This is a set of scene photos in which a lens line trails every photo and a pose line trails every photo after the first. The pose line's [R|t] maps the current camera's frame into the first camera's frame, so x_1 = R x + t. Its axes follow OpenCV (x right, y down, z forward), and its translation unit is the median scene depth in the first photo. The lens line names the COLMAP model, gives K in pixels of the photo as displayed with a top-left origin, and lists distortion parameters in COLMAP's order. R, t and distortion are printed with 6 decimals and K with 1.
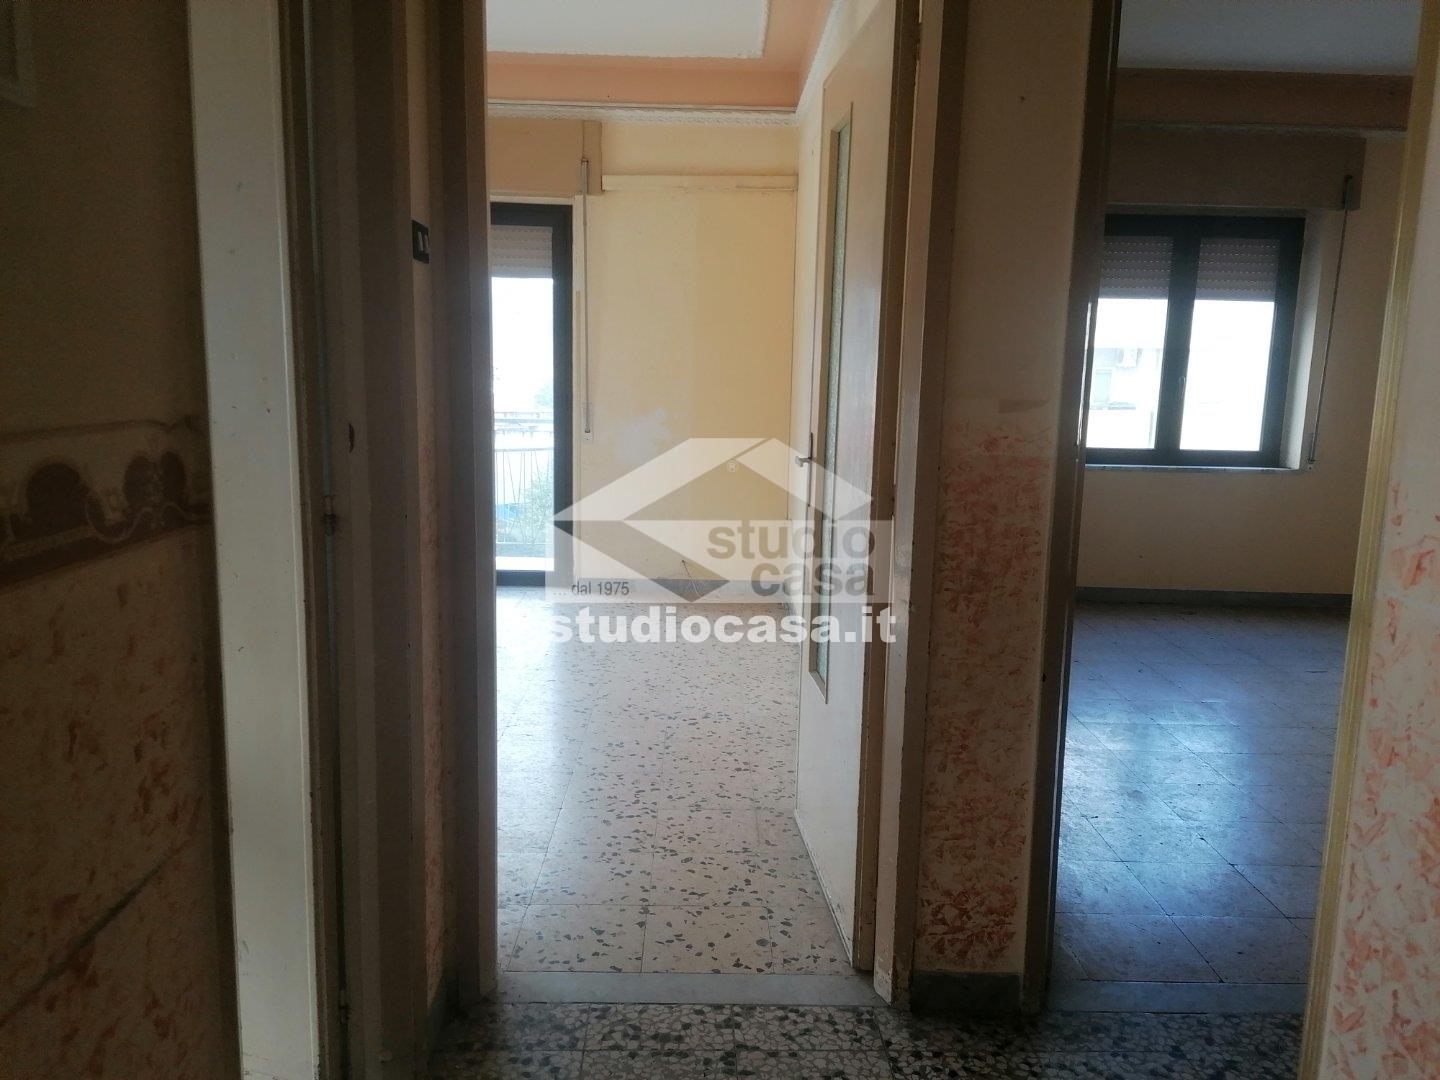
lens RADIAL K [[1072.6, 0, 726.1], [0, 1072.6, 544.9], [0, 0, 1]] dist [0.090471, -0.107043]
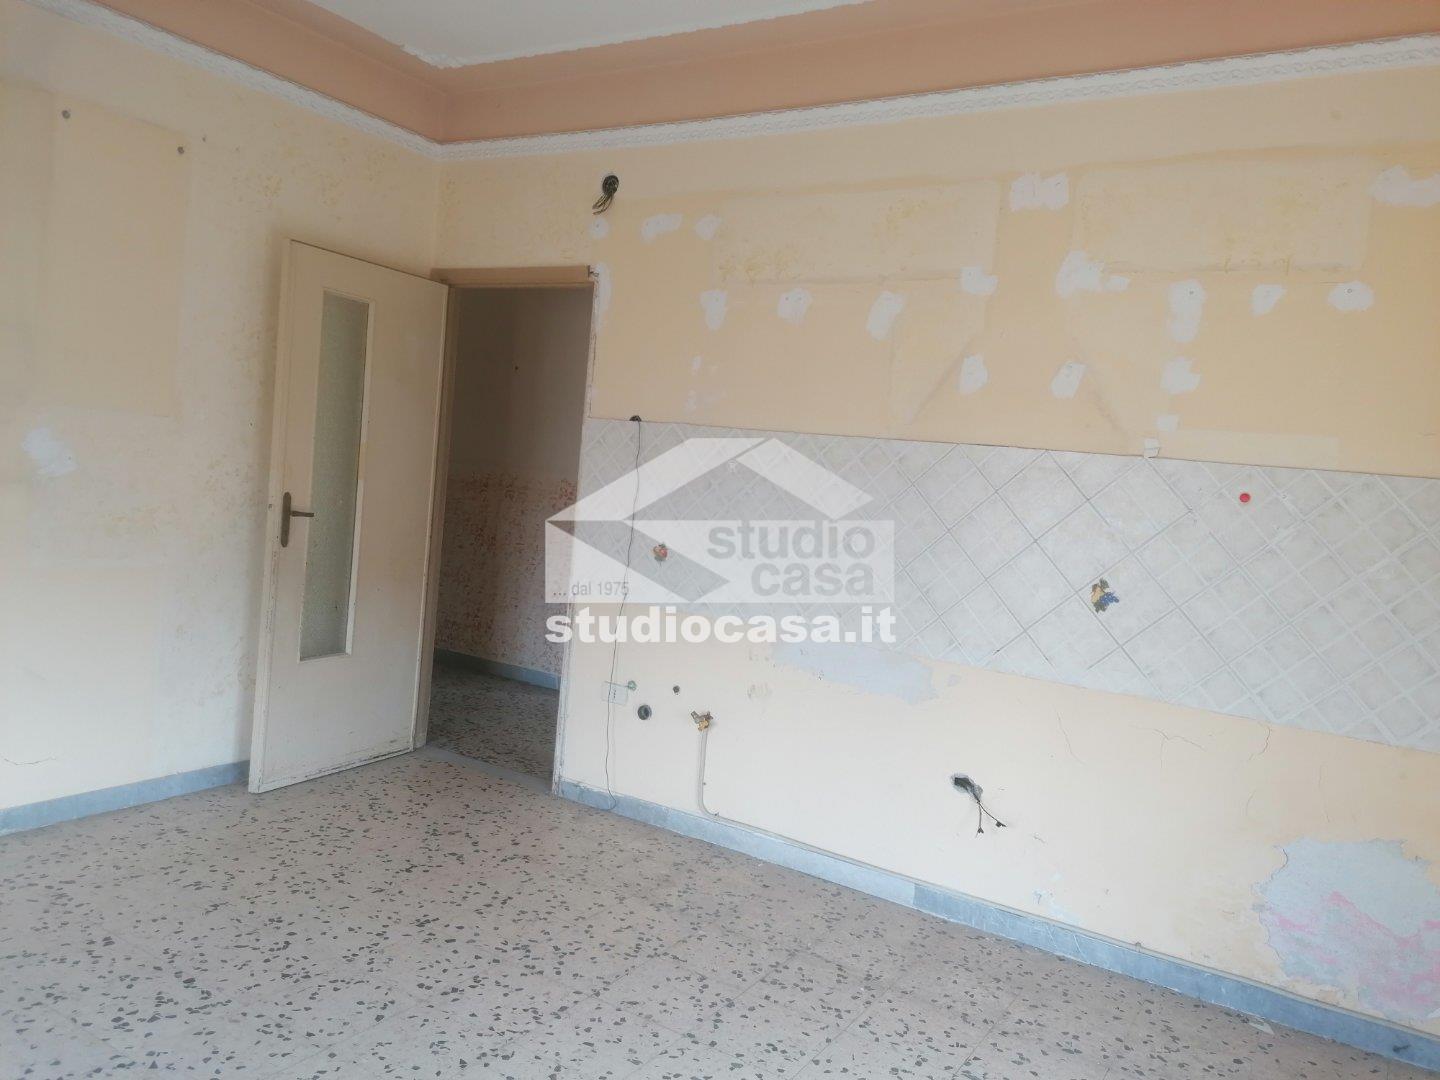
lens RADIAL K [[1072.6, 0, 726.1], [0, 1072.6, 544.9], [0, 0, 1]] dist [0.090471, -0.107043]
pose [[-0.836436, -0.144806, 0.528589, -1.112096], [-0.028894, 0.974774, 0.221316, -0.358940], [-0.547302, 0.169843, -0.819520, 1.829928]]
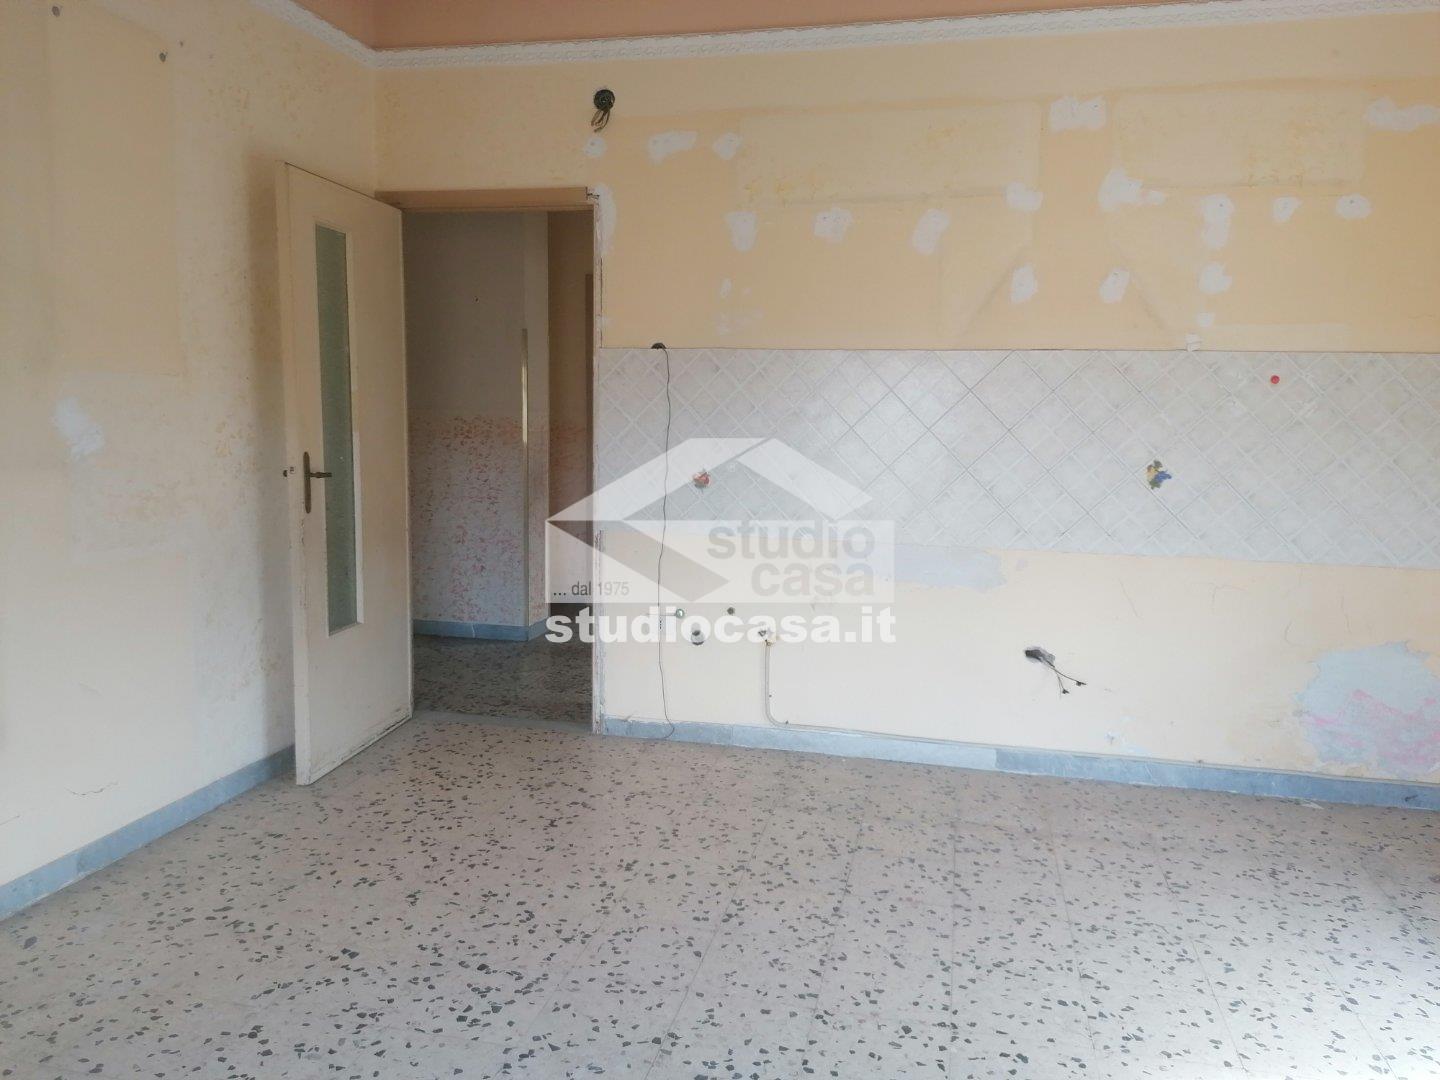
lens RADIAL K [[1072.6, 0, 726.1], [0, 1072.6, 544.9], [0, 0, 1]] dist [0.090471, -0.107043]
pose [[-0.971266, -0.075210, 0.225801, -0.662213], [-0.007189, 0.957593, 0.288033, -0.360122], [-0.237888, 0.278134, -0.930619, 2.054883]]
